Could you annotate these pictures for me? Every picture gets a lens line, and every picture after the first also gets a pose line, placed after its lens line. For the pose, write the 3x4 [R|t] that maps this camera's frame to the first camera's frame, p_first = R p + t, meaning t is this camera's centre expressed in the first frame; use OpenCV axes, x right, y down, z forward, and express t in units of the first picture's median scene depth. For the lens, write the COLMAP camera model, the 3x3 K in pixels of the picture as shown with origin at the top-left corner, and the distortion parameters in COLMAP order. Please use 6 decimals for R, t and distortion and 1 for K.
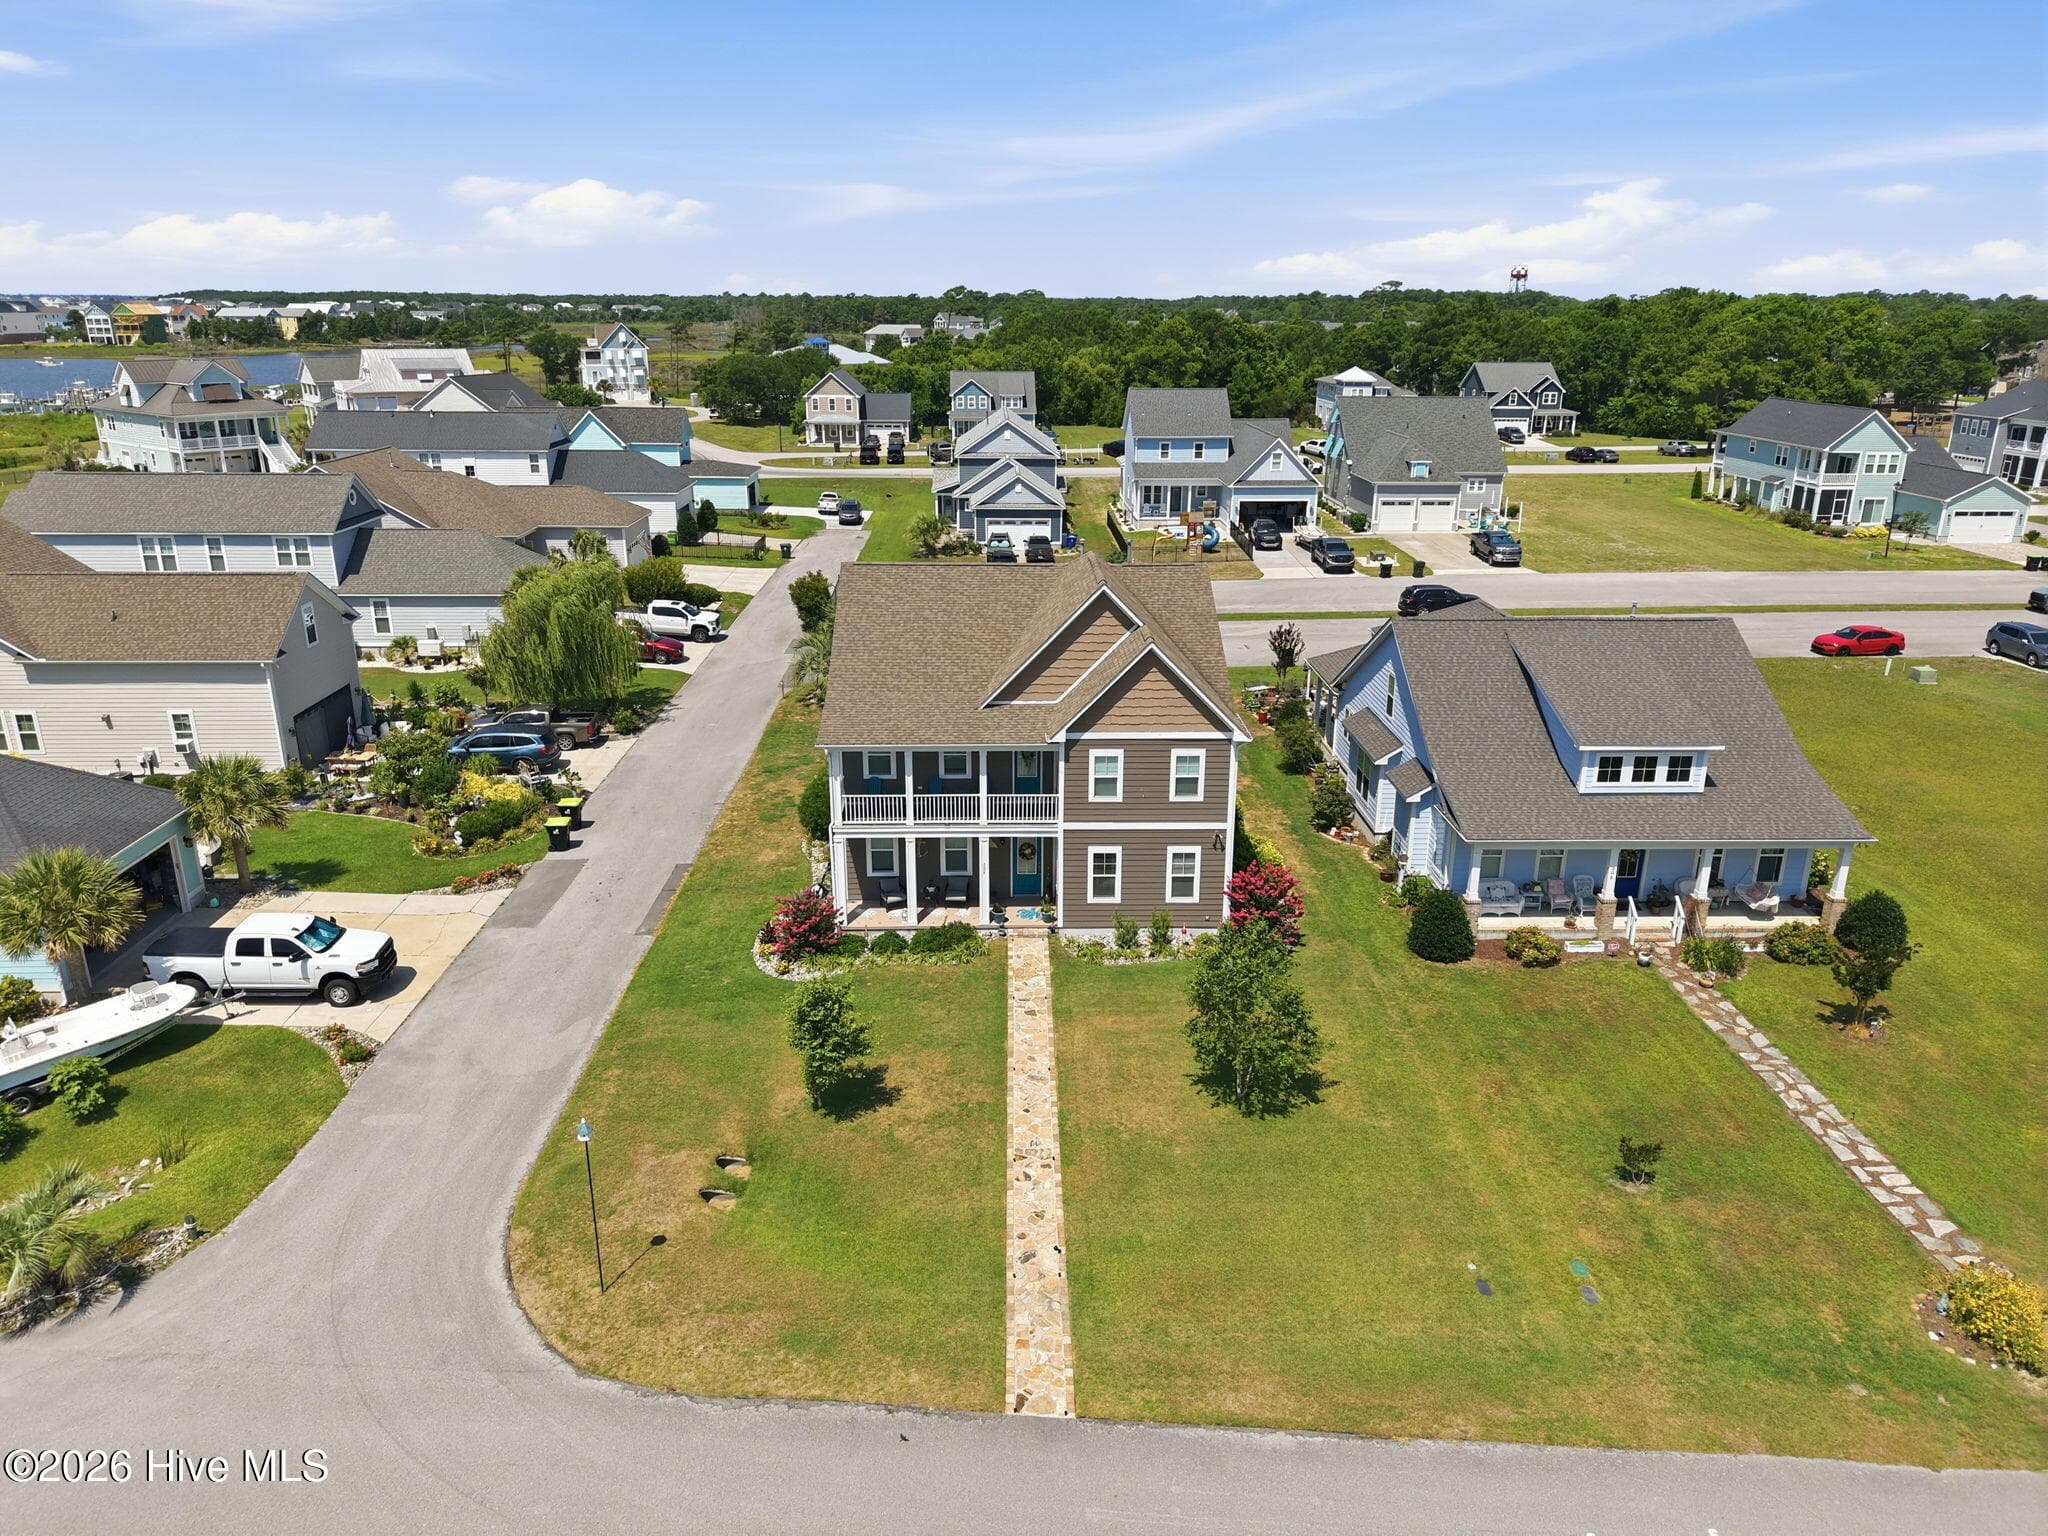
lens RADIAL K [[1361.1, 0, 1018.6], [0, 1361.1, 736.7], [0, 0, 1]] dist [0.048723, -0.067551]
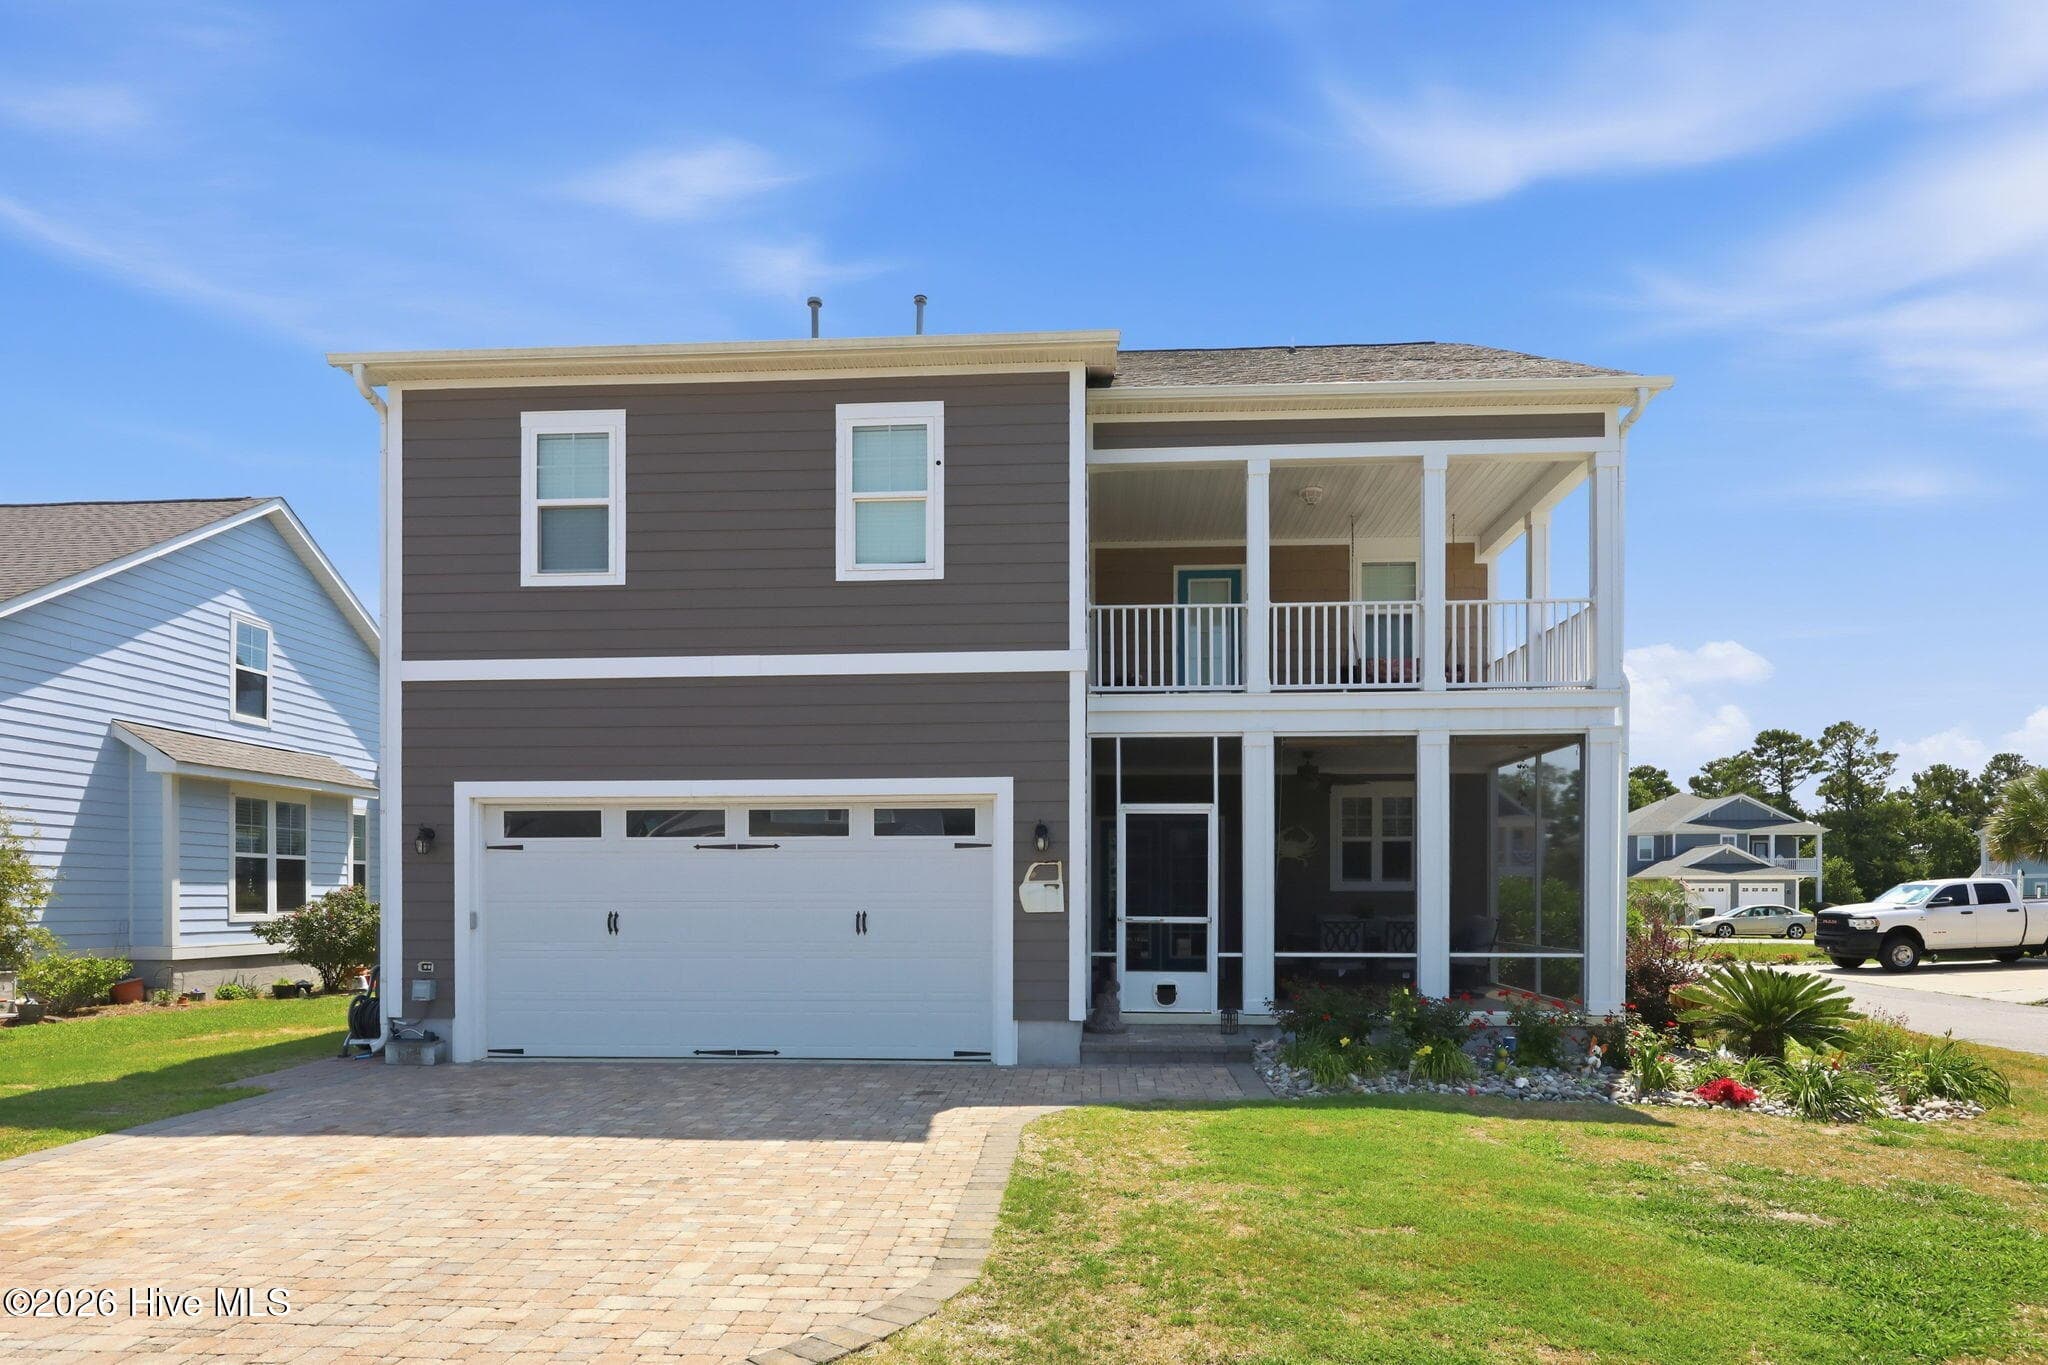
lens RADIAL K [[1206.8, 0, 1037.1], [0, 1206.8, 906.1], [0, 0, 1]] dist [-0.008157, -0.000915]
pose [[-0.996838, -0.002666, 0.079414, -0.018301], [0.021690, 0.952351, 0.304232, -0.063026], [-0.076441, 0.304992, -0.949282, 1.208065]]
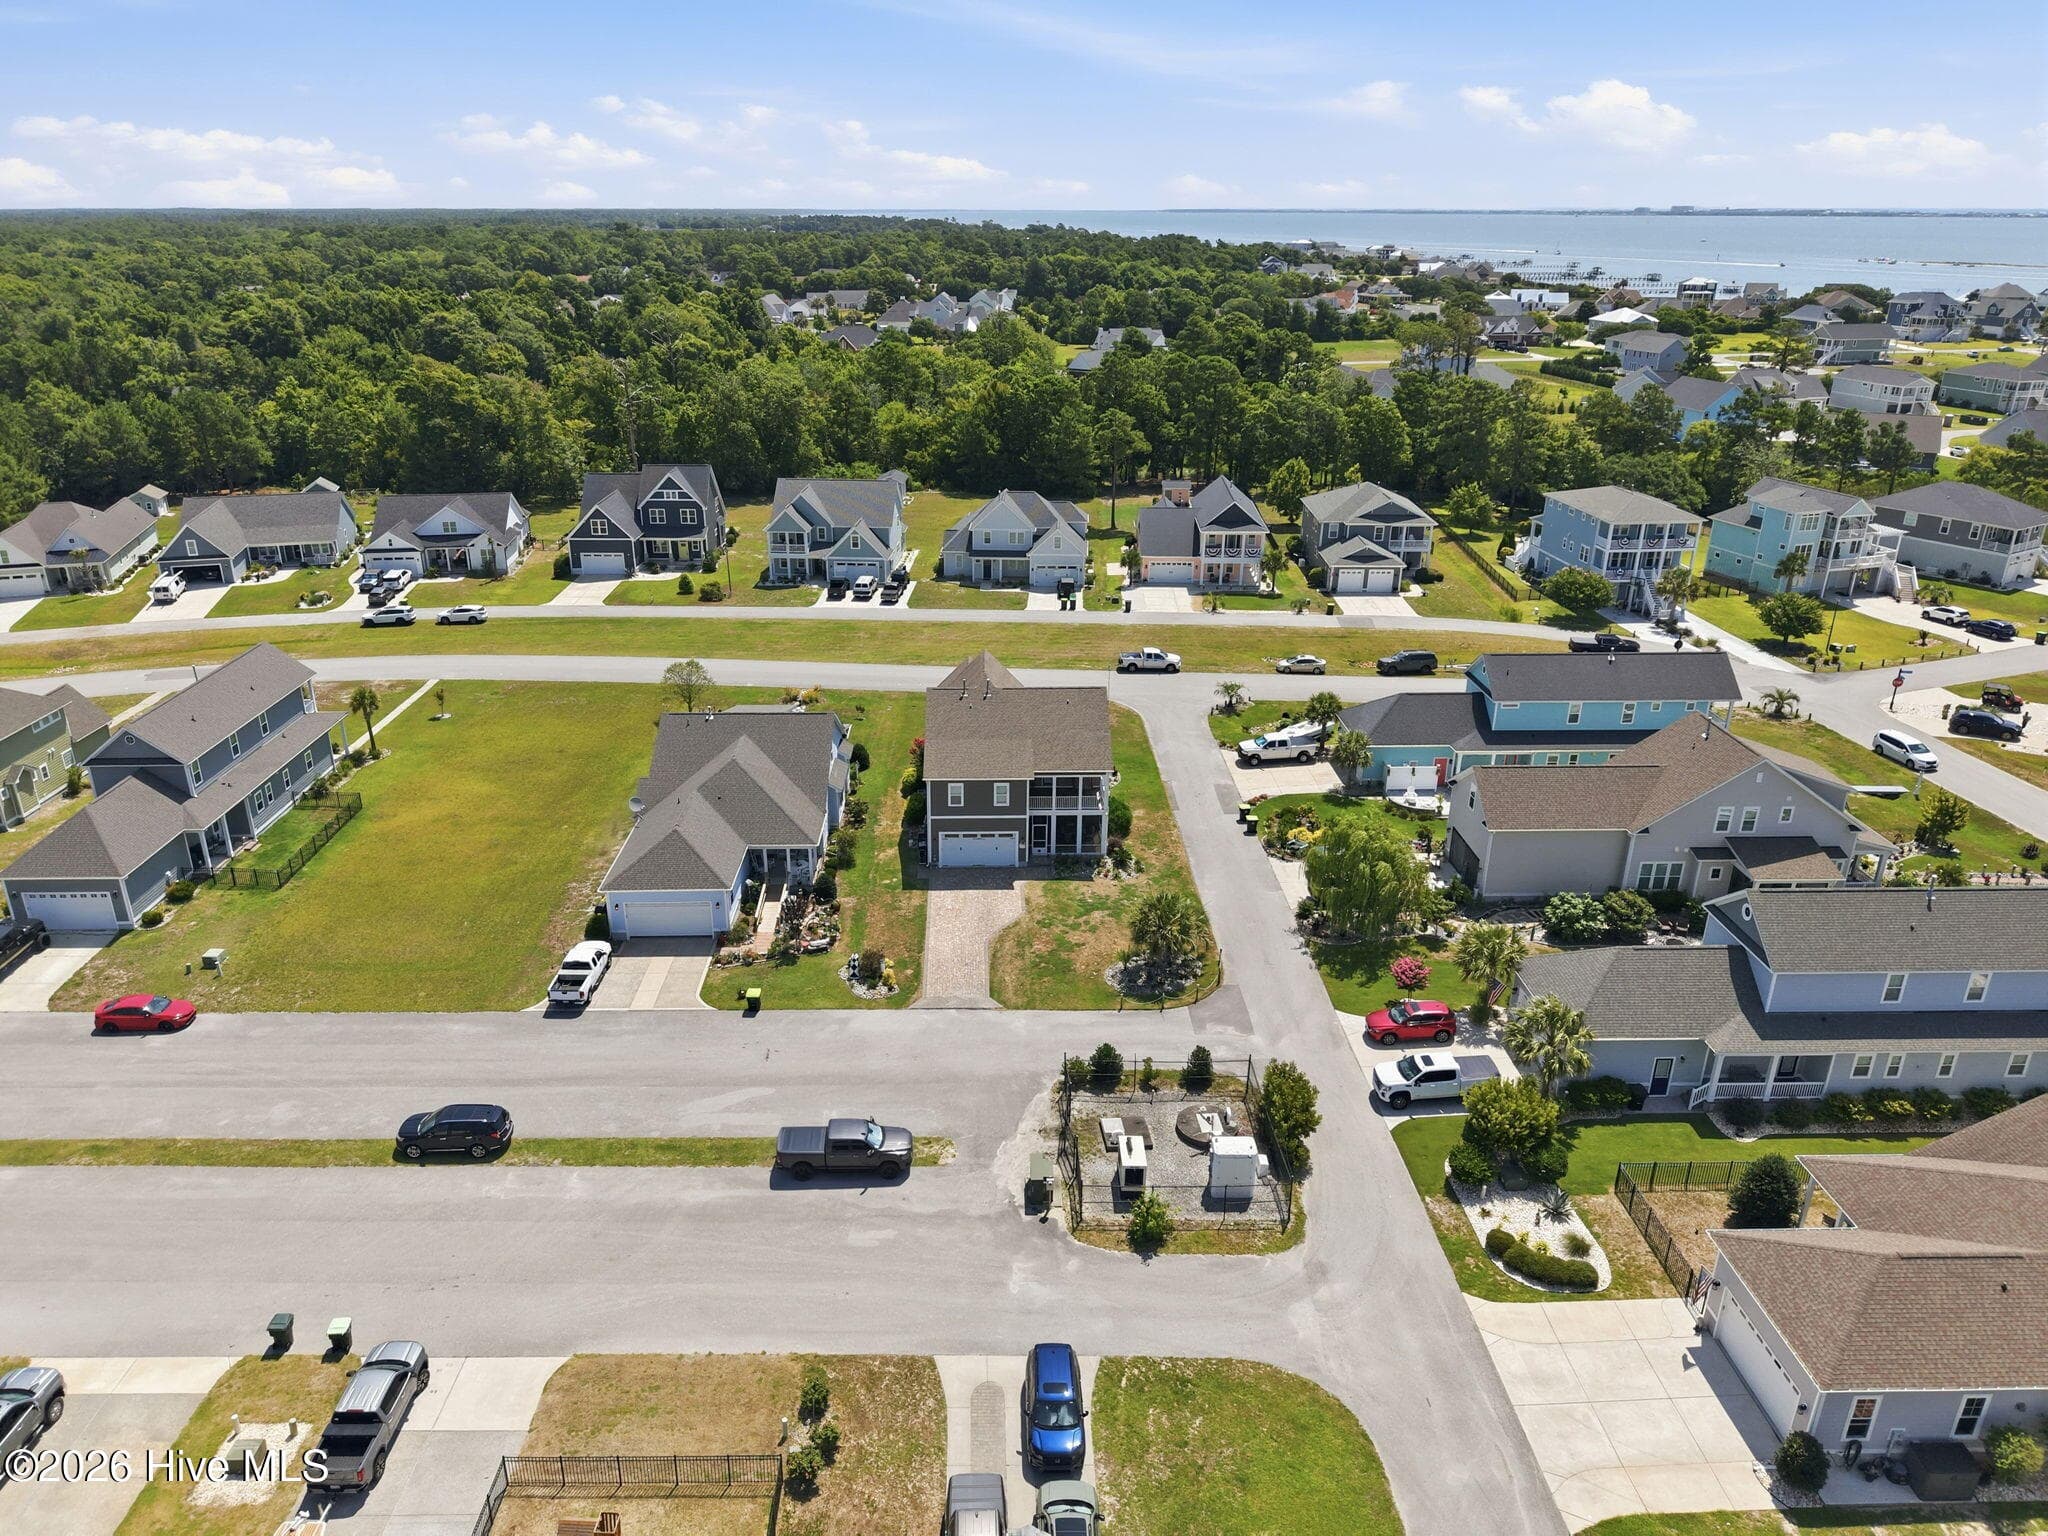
lens RADIAL K [[1328.0, 0, 1029.2], [0, 1328.0, 768.4], [0, 0, 1]] dist [0.051546, -0.070579]
pose [[-0.999844, -0.008036, -0.015704, 0.014037], [-0.016246, 0.766368, 0.642196, -1.092157], [0.006874, 0.642351, -0.766380, 2.173508]]
